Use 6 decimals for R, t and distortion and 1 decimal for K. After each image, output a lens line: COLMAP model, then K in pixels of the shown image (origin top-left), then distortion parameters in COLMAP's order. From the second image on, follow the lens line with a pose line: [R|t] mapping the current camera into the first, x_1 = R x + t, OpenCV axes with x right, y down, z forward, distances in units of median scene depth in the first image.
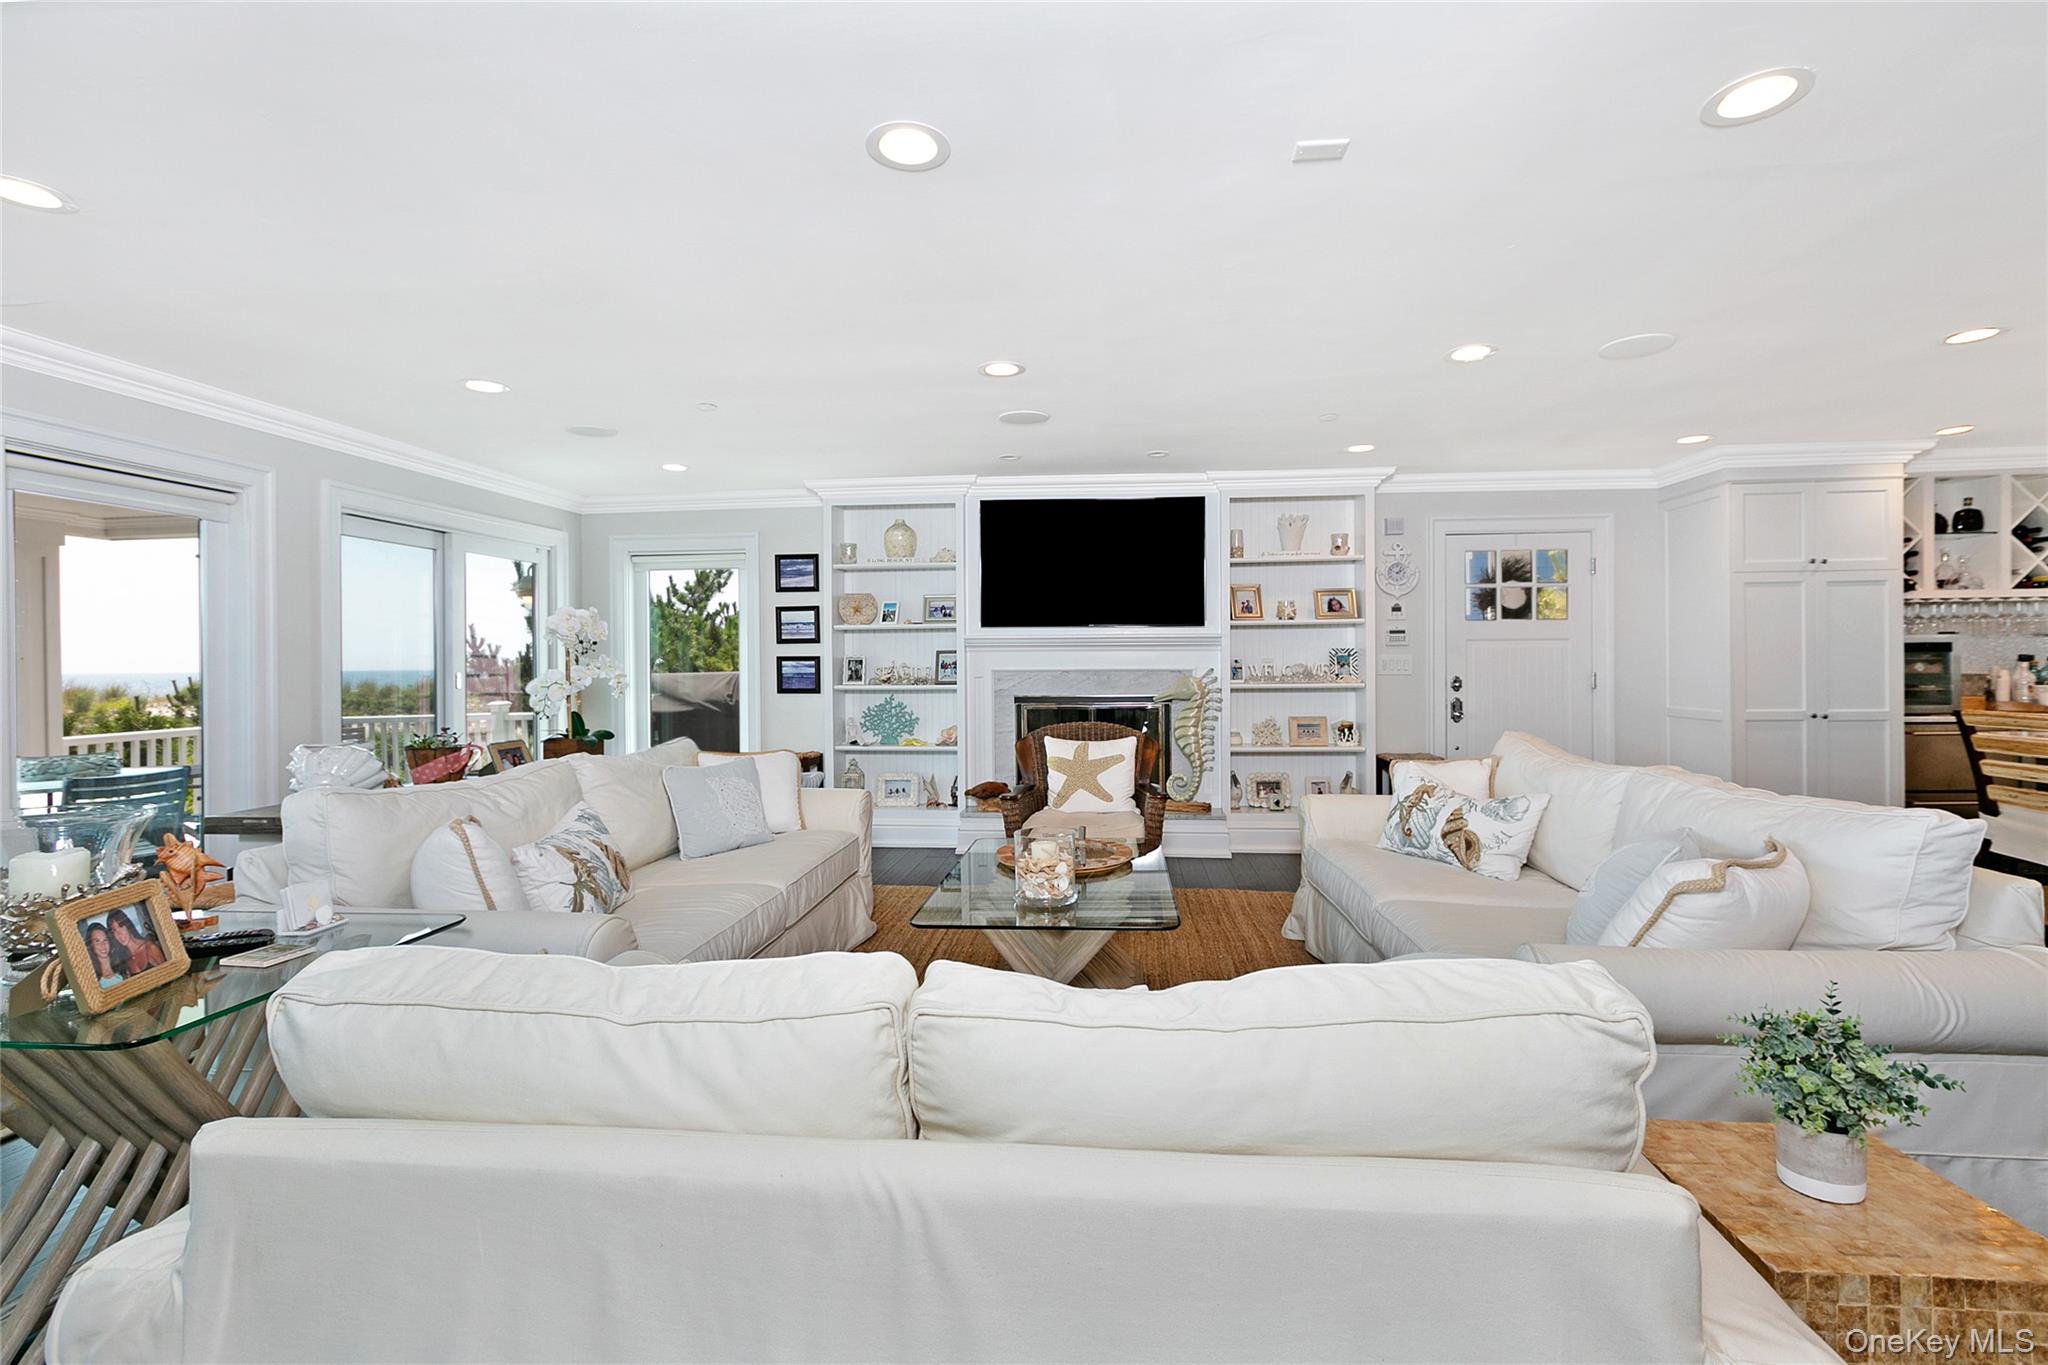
lens RADIAL K [[940.9, 0, 1029.3], [0, 940.9, 671.8], [0, 0, 1]] dist [0.004652, 0.001597]
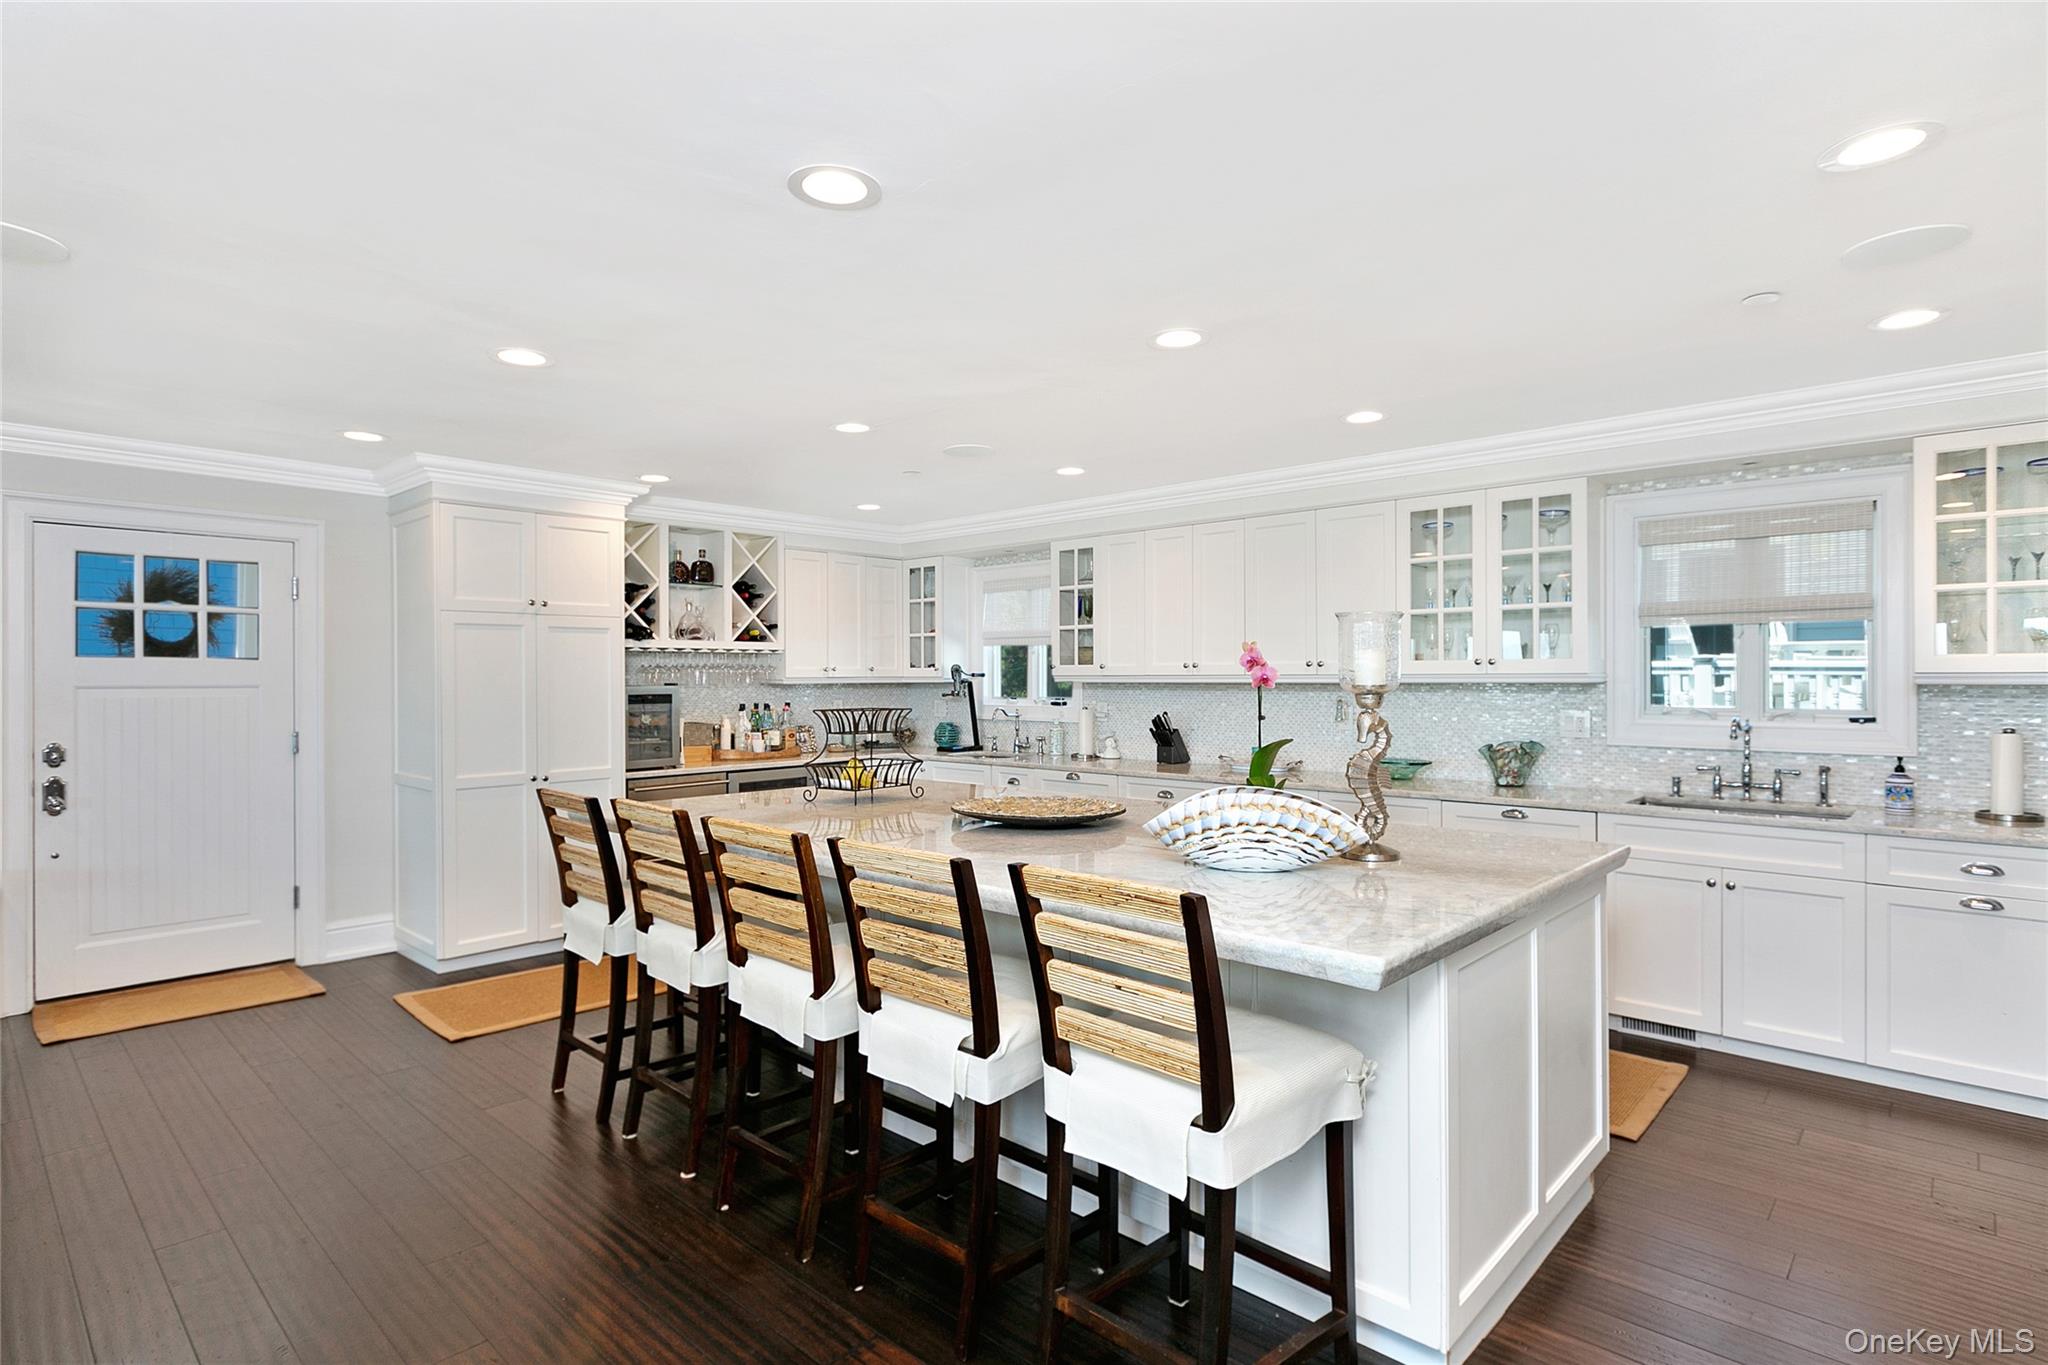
lens RADIAL K [[1029.5, 0, 1045.7], [0, 1029.5, 681.4], [0, 0, 1]] dist [-0.000160, -0.002313]
pose [[0.602567, 0.003684, 0.798060, 0.301885], [0.006783, 0.999930, -0.009738, -0.026321], [-0.798040, 0.011281, 0.602499, 0.035624]]
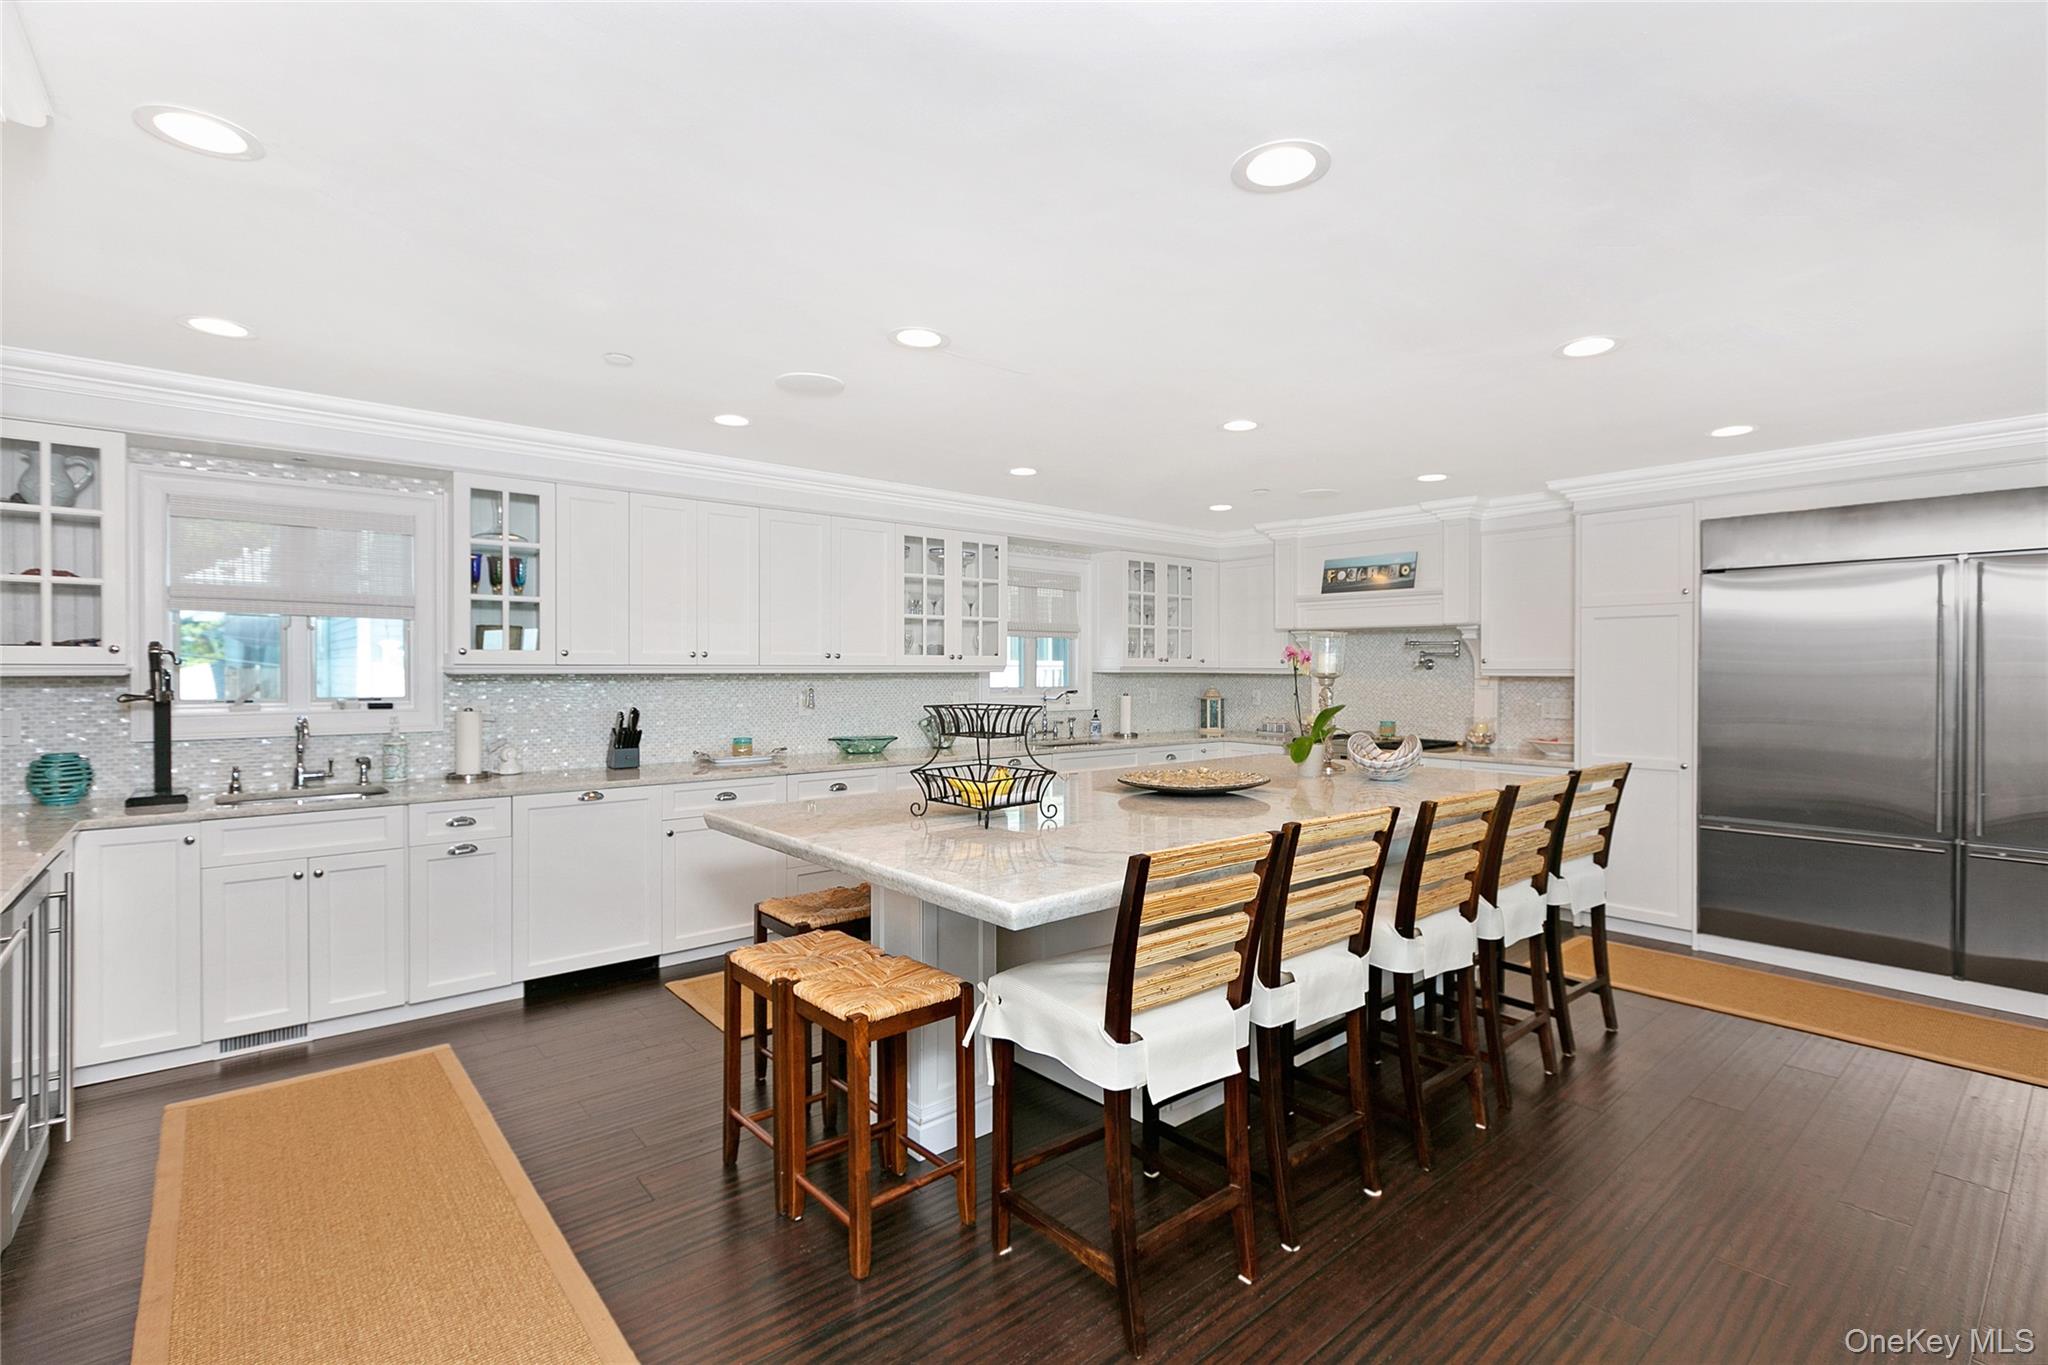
lens RADIAL K [[940.9, 0, 1050.9], [0, 940.9, 666.4], [0, 0, 1]] dist [0.004652, 0.001597]
pose [[-0.726325, 0.008528, 0.687298, 0.379723], [0.012554, 0.999921, 0.000859, -0.035938], [-0.687237, 0.009252, -0.726375, 0.839592]]
